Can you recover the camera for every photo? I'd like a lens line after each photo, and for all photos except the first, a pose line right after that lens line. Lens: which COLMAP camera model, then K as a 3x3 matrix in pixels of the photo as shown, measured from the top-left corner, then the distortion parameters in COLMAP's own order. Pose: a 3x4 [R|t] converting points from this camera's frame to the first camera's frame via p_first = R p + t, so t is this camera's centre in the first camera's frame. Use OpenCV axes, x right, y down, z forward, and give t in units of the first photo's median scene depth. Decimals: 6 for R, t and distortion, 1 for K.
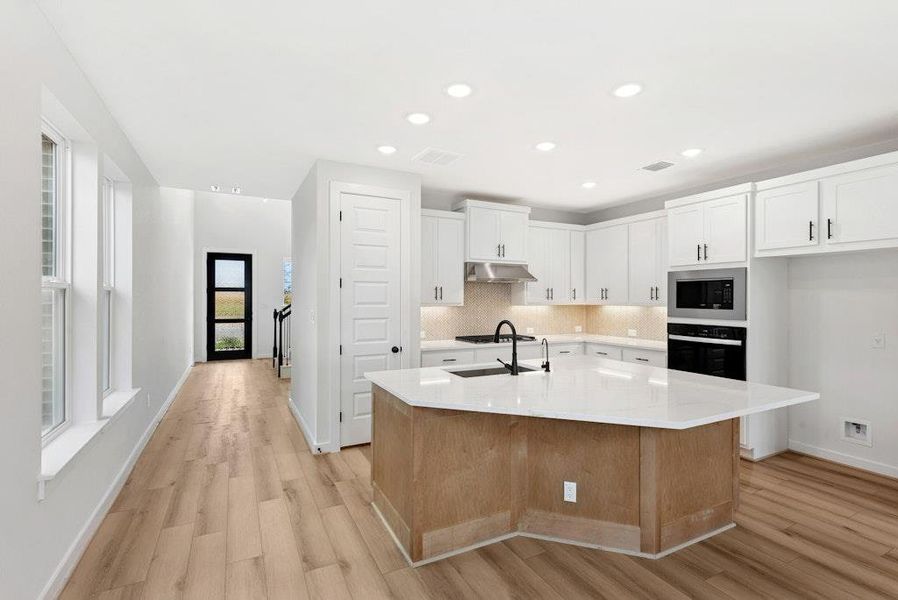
lens RADIAL K [[415.2, 0, 451.9], [0, 415.2, 296.4], [0, 0, 1]] dist [0.012708, -0.004765]
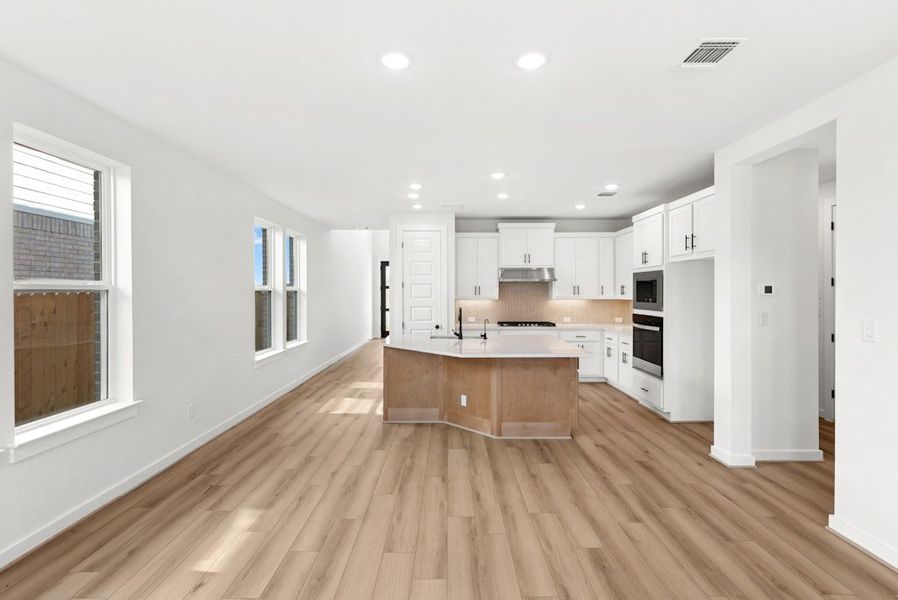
lens RADIAL K [[415.2, 0, 449.9], [0, 415.2, 298.1], [0, 0, 1]] dist [0.012708, -0.004765]
pose [[0.894017, 0.003841, -0.448017, 0.610968], [0.004021, 0.999854, 0.016598, -0.006903], [0.448015, -0.016640, 0.893871, -0.379477]]
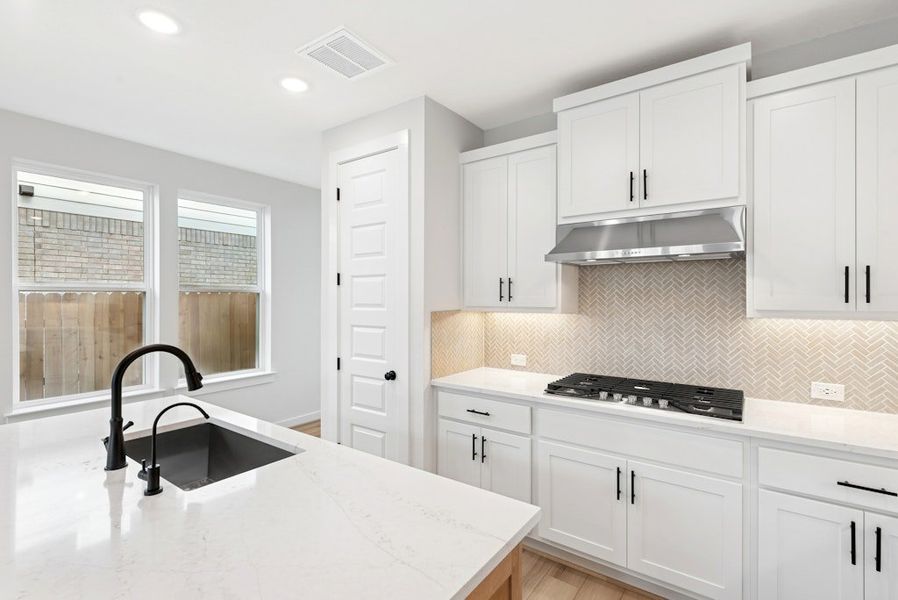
lens RADIAL K [[415.2, 0, 450.8], [0, 415.2, 299.1], [0, 0, 1]] dist [0.012708, -0.004765]
pose [[0.465153, 0.001506, -0.885229, 0.499546], [0.002998, 0.999990, 0.003276, 0.003728], [0.885225, -0.004177, 0.465144, 0.782452]]
